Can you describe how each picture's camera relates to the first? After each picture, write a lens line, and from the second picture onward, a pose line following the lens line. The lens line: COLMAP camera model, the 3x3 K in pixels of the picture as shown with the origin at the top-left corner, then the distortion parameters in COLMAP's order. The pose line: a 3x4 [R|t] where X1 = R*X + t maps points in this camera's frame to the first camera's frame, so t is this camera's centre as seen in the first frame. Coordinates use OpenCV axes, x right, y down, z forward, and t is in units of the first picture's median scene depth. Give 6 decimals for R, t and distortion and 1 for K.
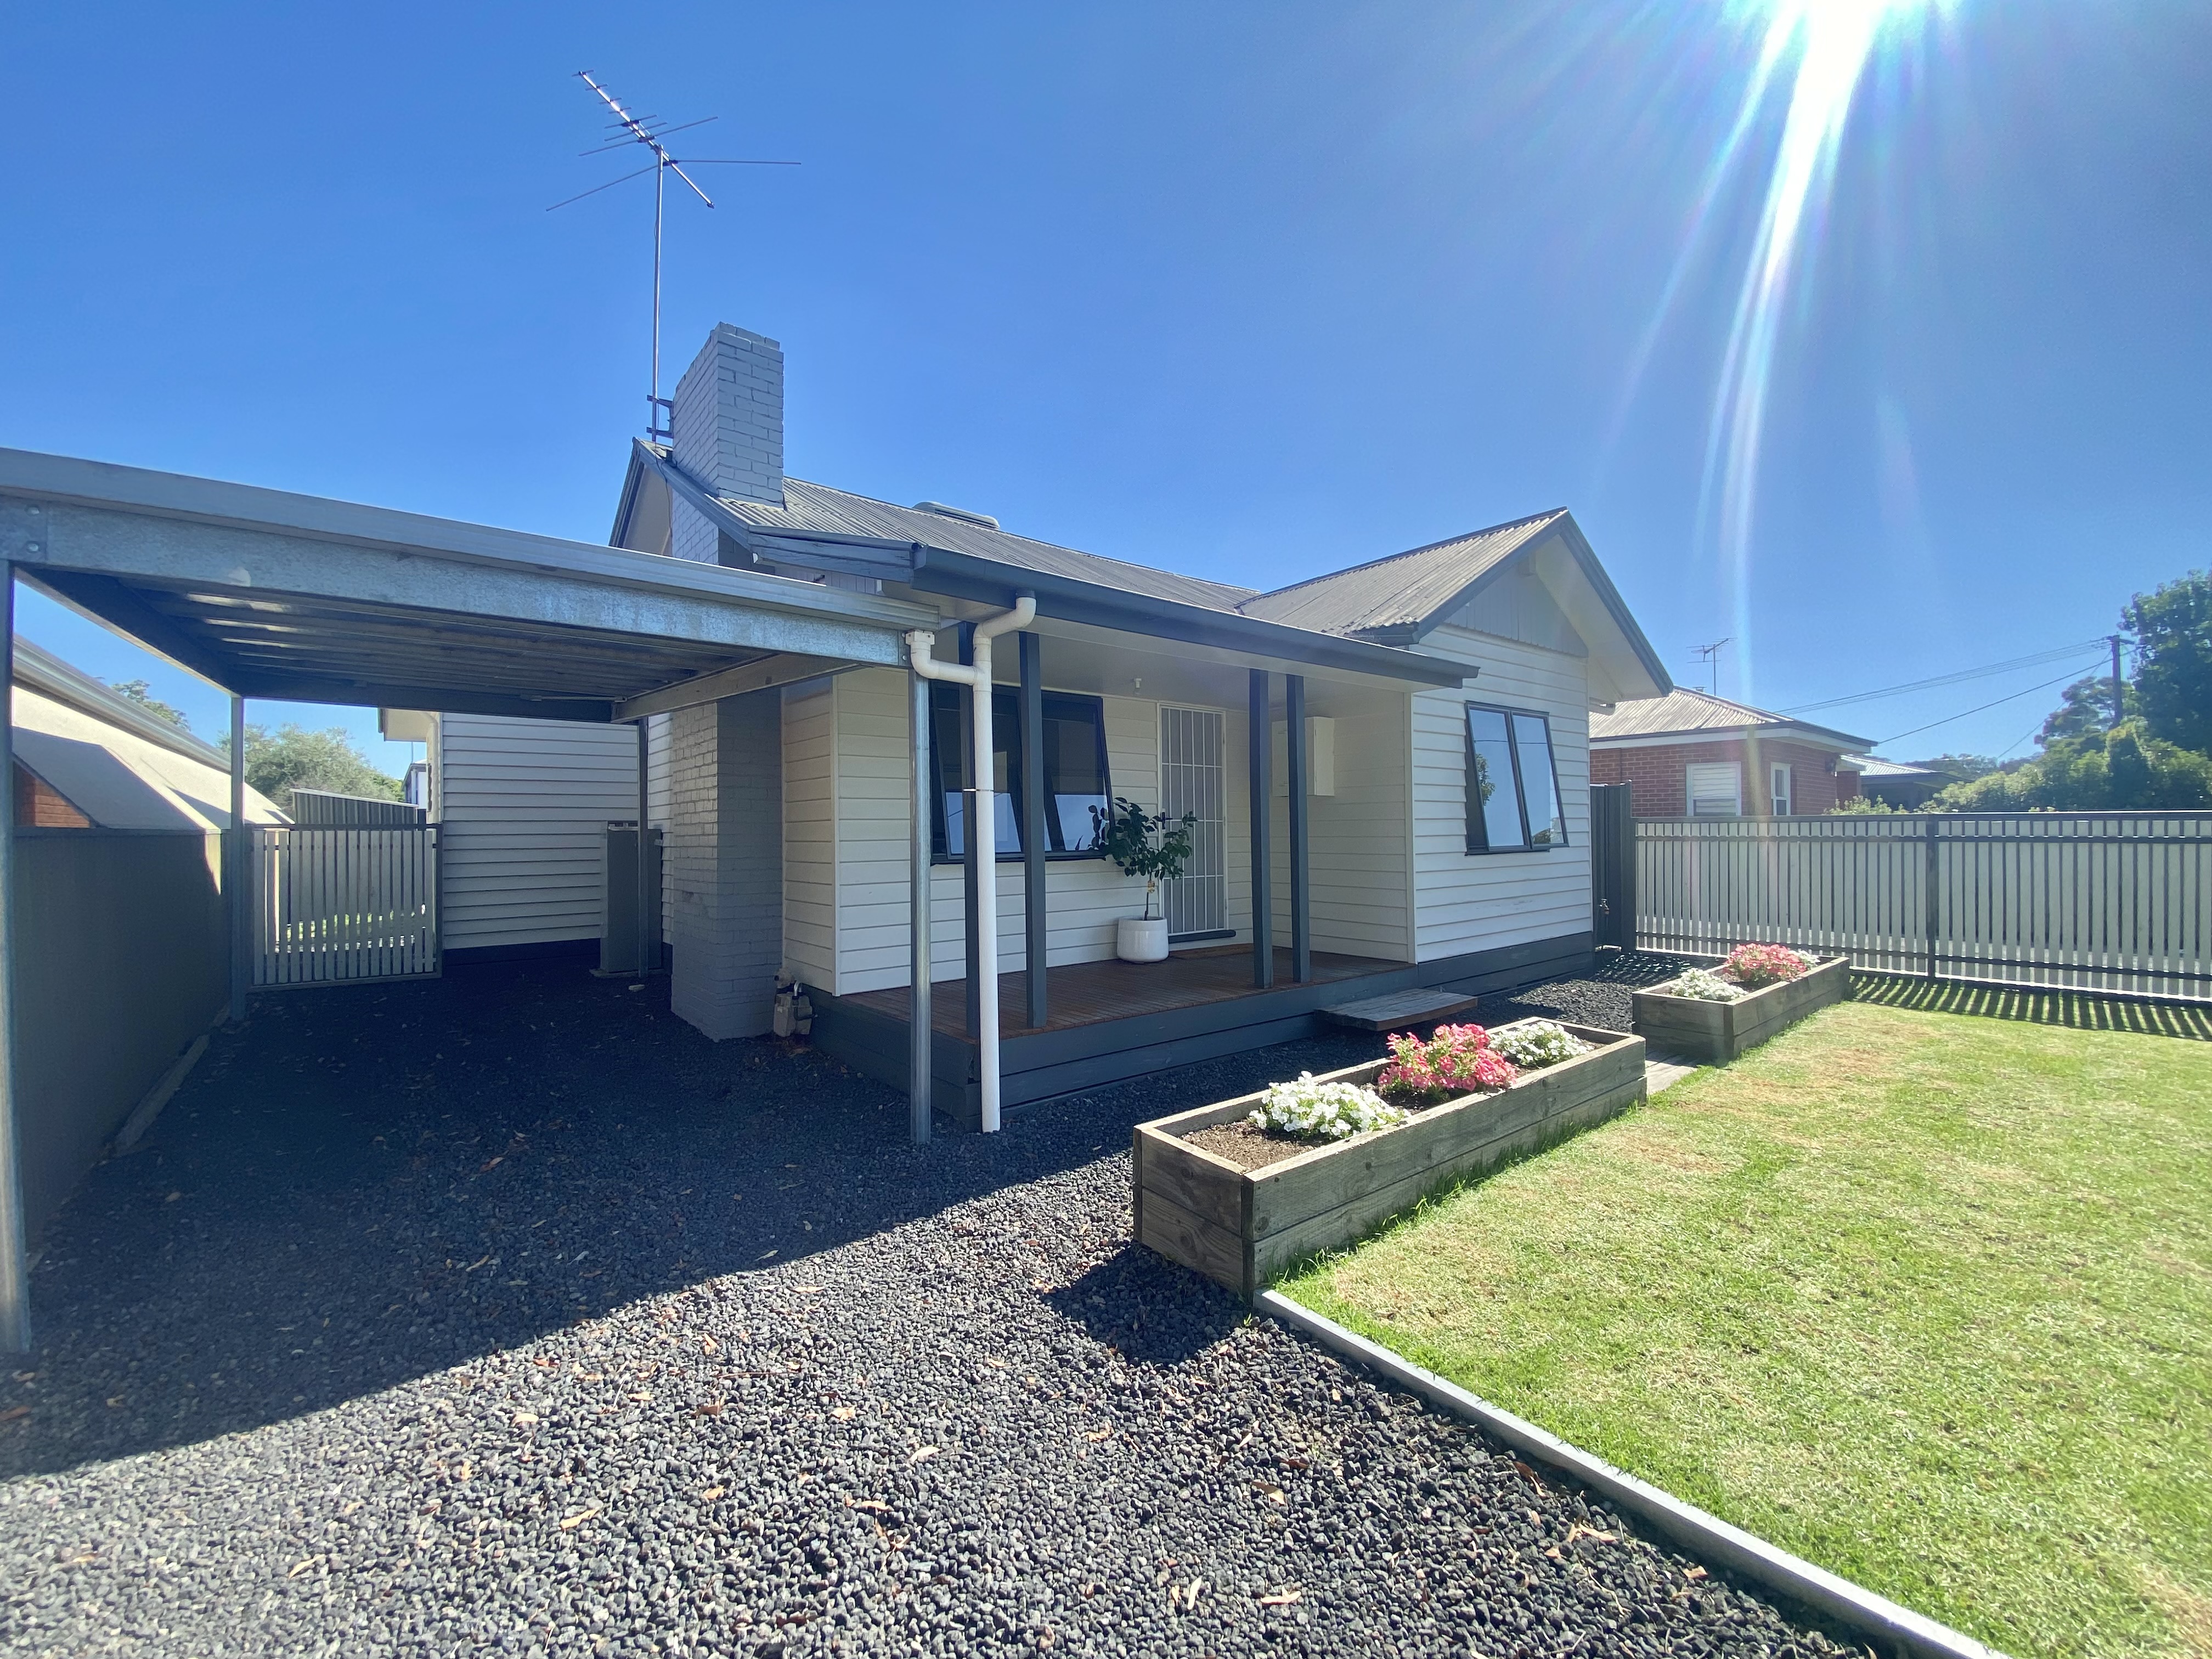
lens RADIAL K [[903.0, 0, 1107.3], [0, 903.0, 829.9], [0, 0, 1]] dist [0.003376, -0.001758]
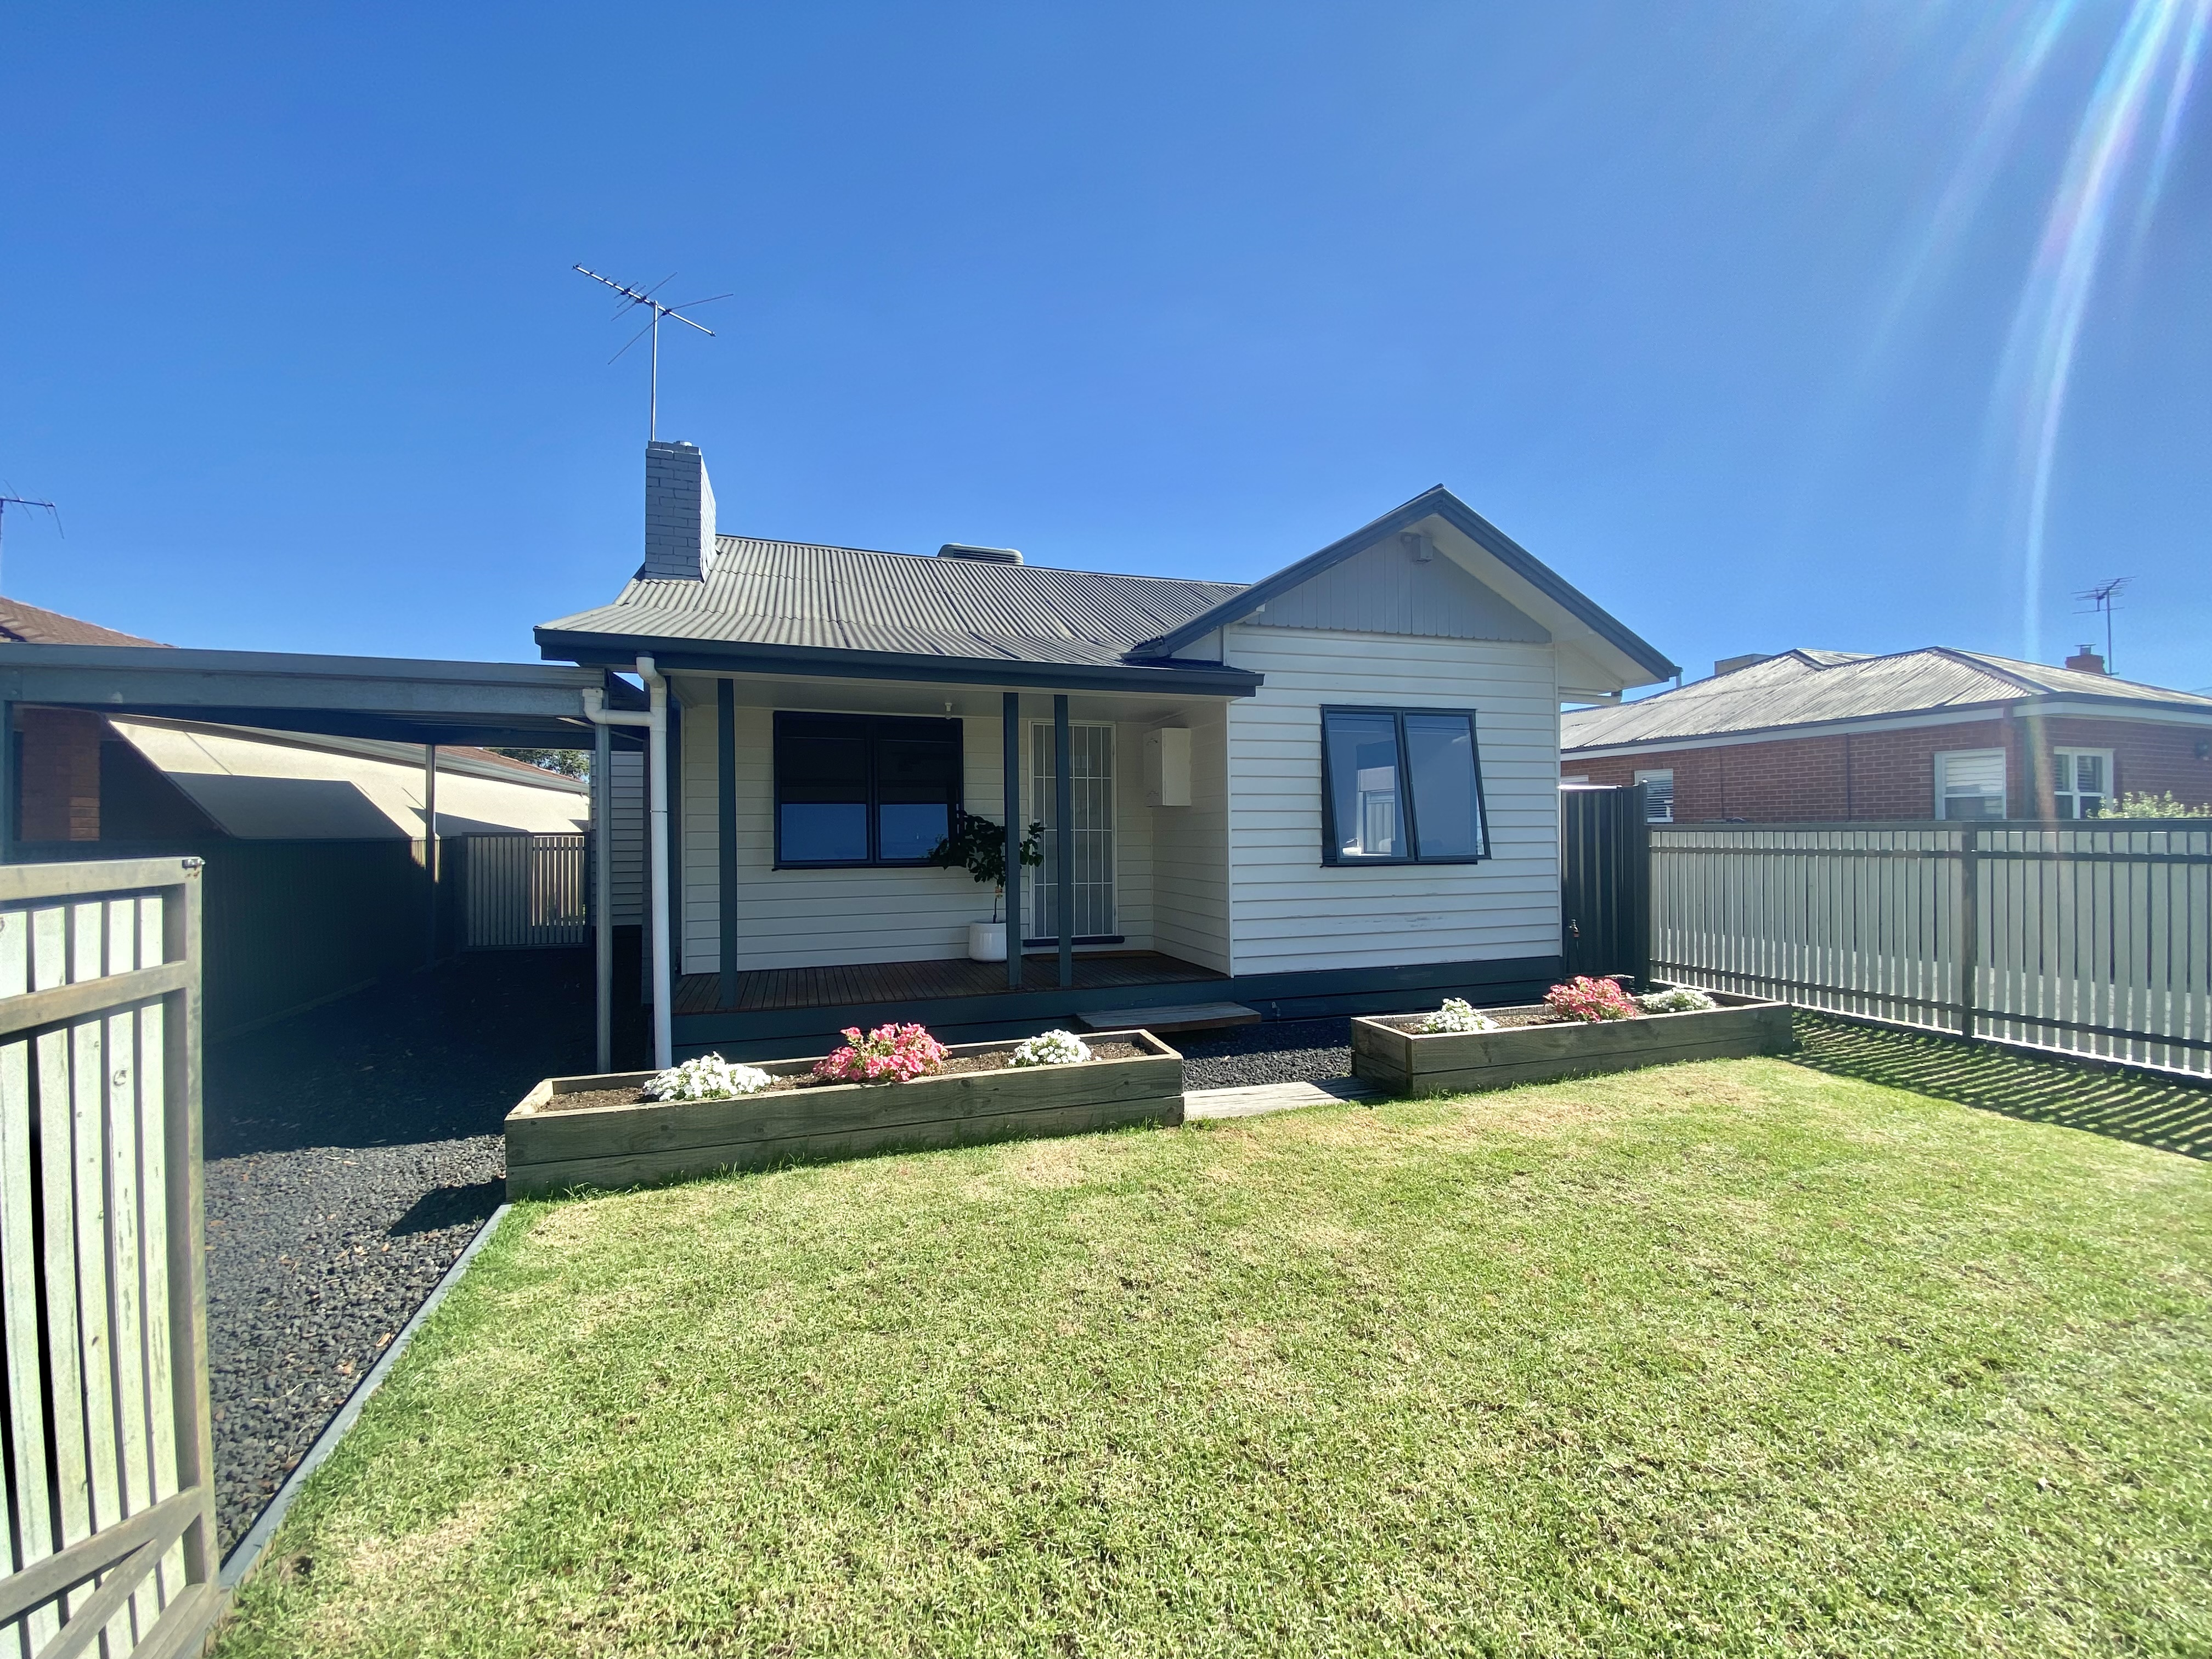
lens RADIAL K [[903.0, 0, 1110.7], [0, 903.0, 834.6], [0, 0, 1]] dist [0.003376, -0.001758]
pose [[0.932386, 0.001944, -0.361460, 0.533177], [-0.000472, 0.999991, 0.004161, -0.009911], [0.361465, -0.003709, 0.932378, 0.037751]]
